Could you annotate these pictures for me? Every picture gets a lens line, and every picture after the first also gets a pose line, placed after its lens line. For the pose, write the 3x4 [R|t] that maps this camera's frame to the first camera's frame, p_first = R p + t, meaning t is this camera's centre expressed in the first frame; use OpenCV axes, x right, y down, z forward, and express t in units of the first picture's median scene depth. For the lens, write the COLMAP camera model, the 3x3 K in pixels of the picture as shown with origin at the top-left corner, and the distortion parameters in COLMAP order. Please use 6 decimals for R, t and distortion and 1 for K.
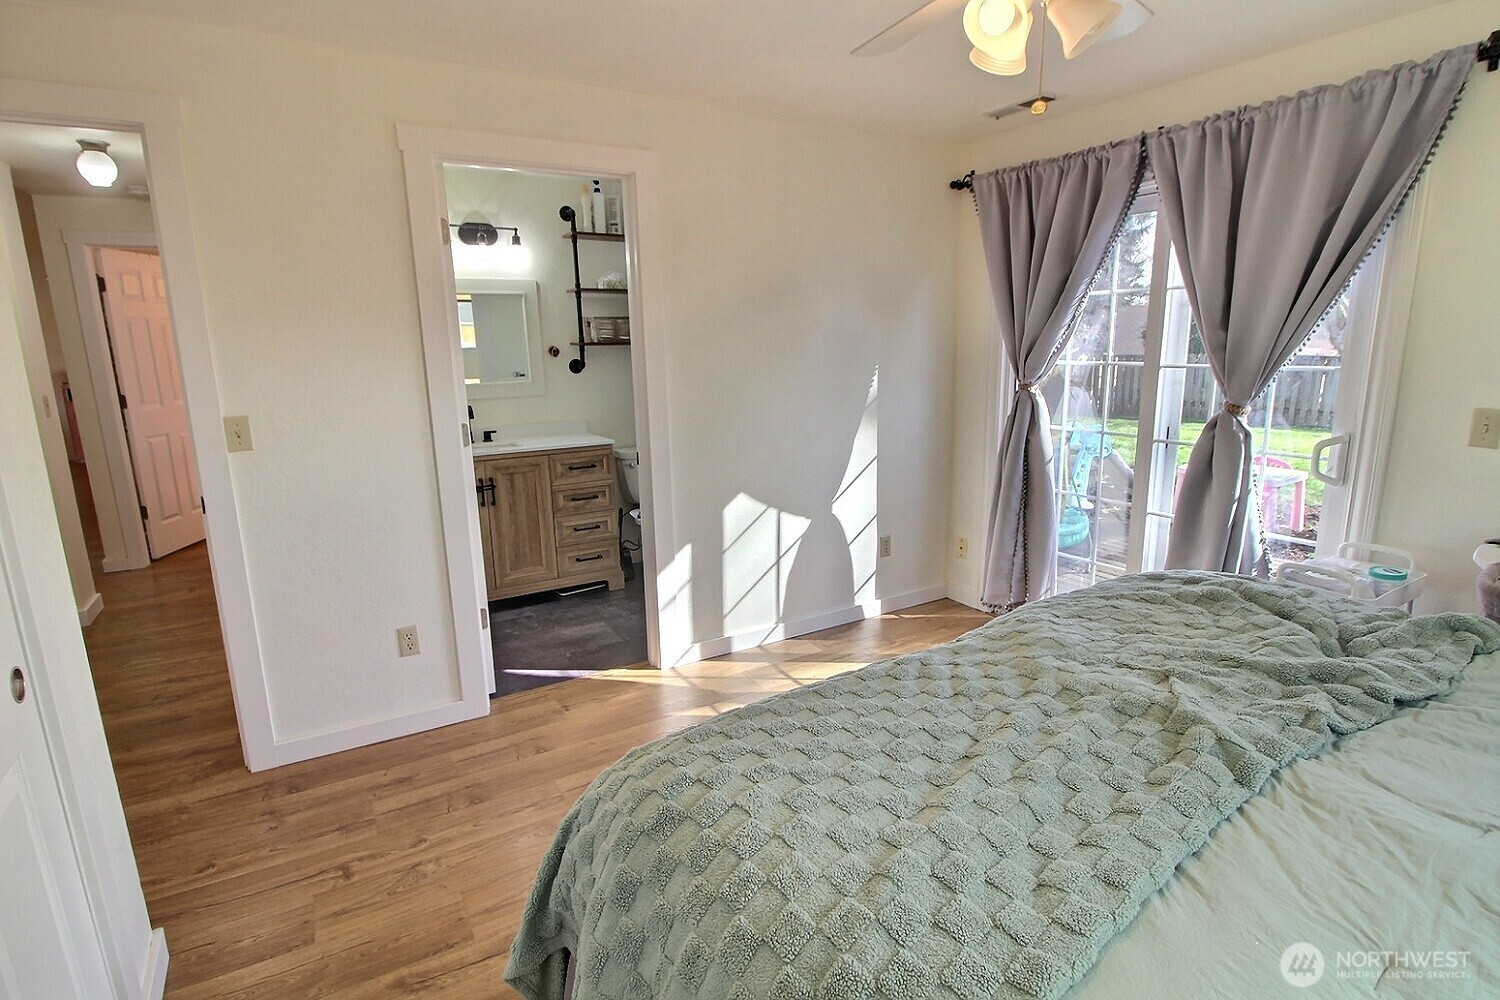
lens RADIAL K [[755.4, 0, 750.0], [0, 755.4, 500.0], [0, 0, 1]] dist [-0.000345, -0.000222]
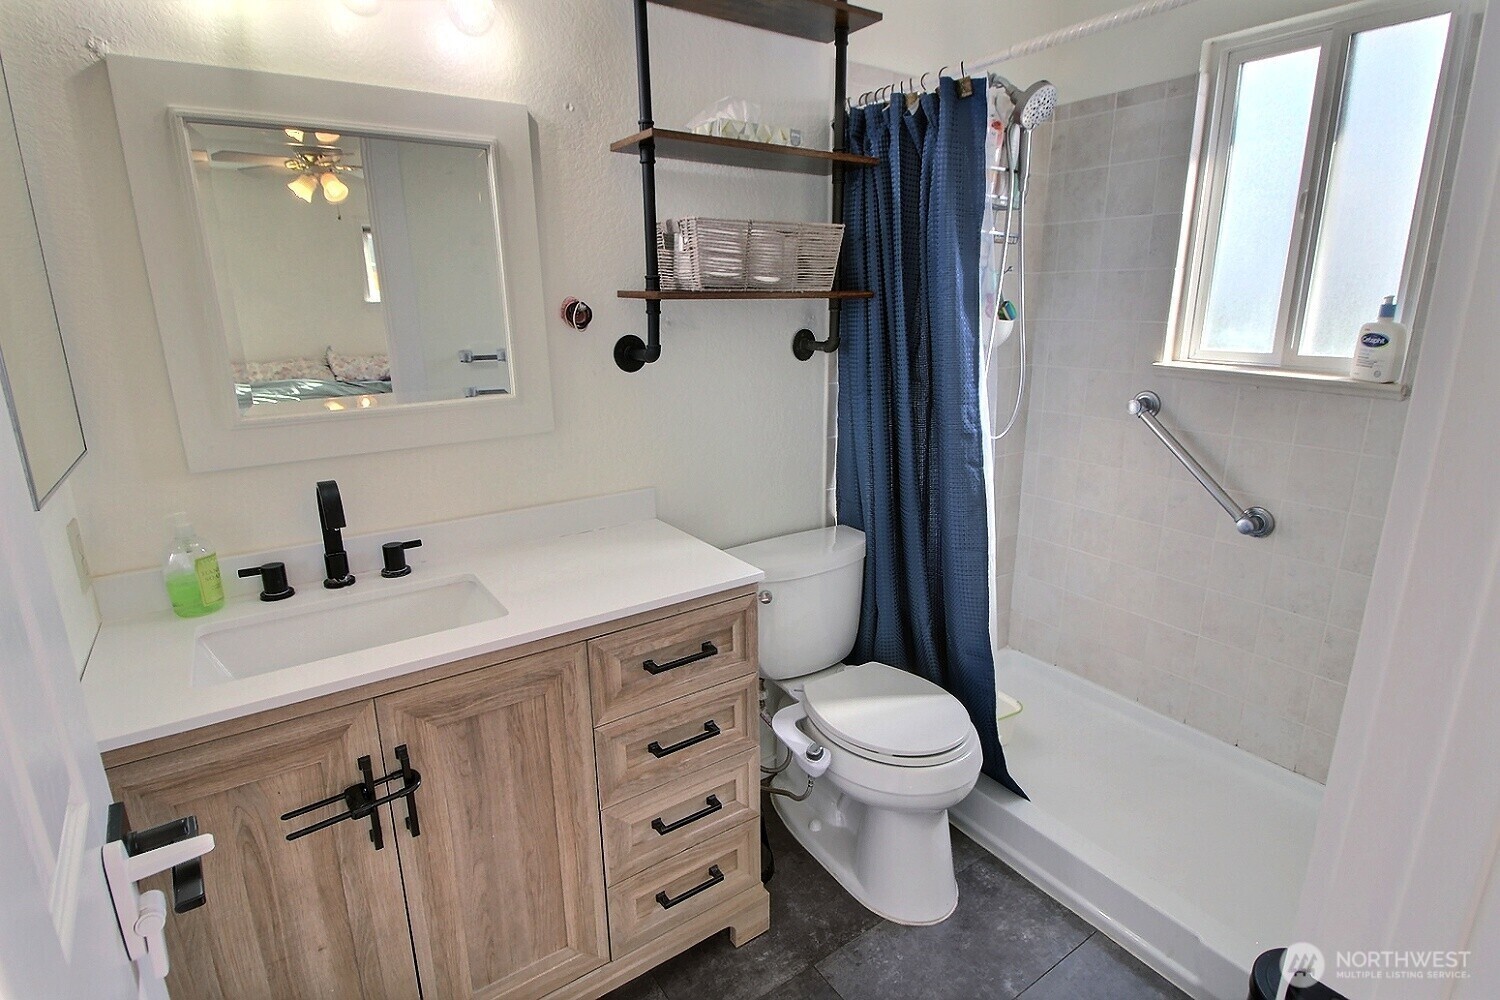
lens RADIAL K [[755.4, 0, 750.0], [0, 755.4, 500.0], [0, 0, 1]] dist [-0.000345, -0.000222]
pose [[0.997677, -0.008209, 0.067624, -0.204888], [0.004860, 0.998760, 0.049540, -0.126650], [-0.067946, -0.049096, 0.996480, 0.635628]]
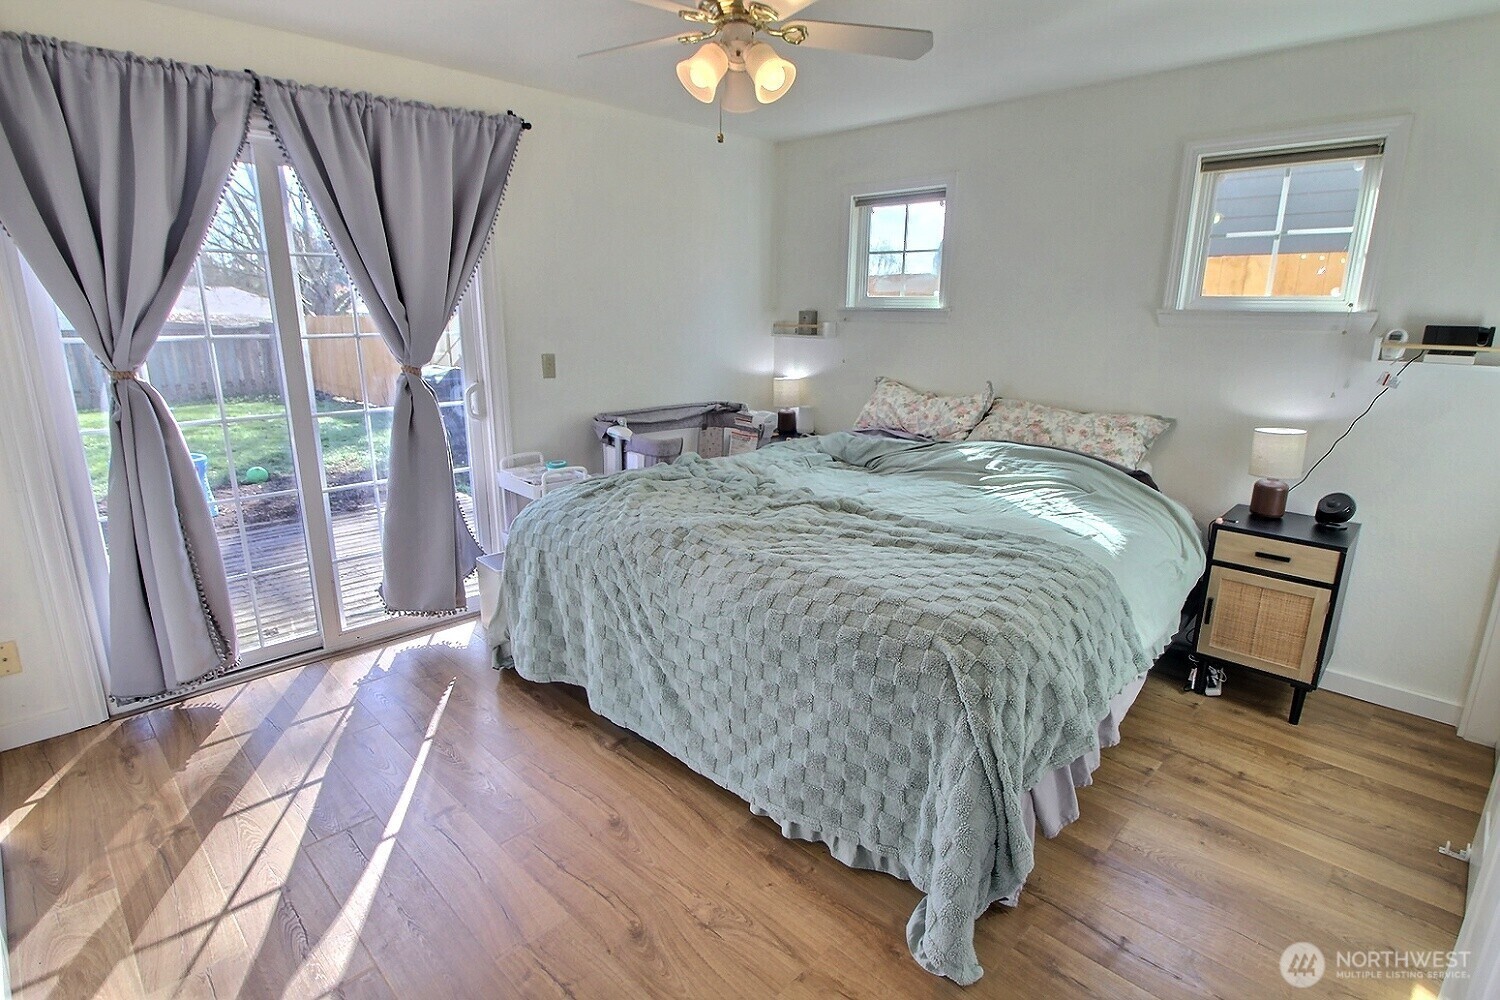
lens RADIAL K [[755.4, 0, 750.0], [0, 755.4, 500.0], [0, 0, 1]] dist [-0.000345, -0.000222]
pose [[-0.258869, -0.235655, 0.936725, -1.131764], [0.200547, 0.935537, 0.290778, -0.310985], [-0.944864, 0.263131, -0.194922, 1.488223]]
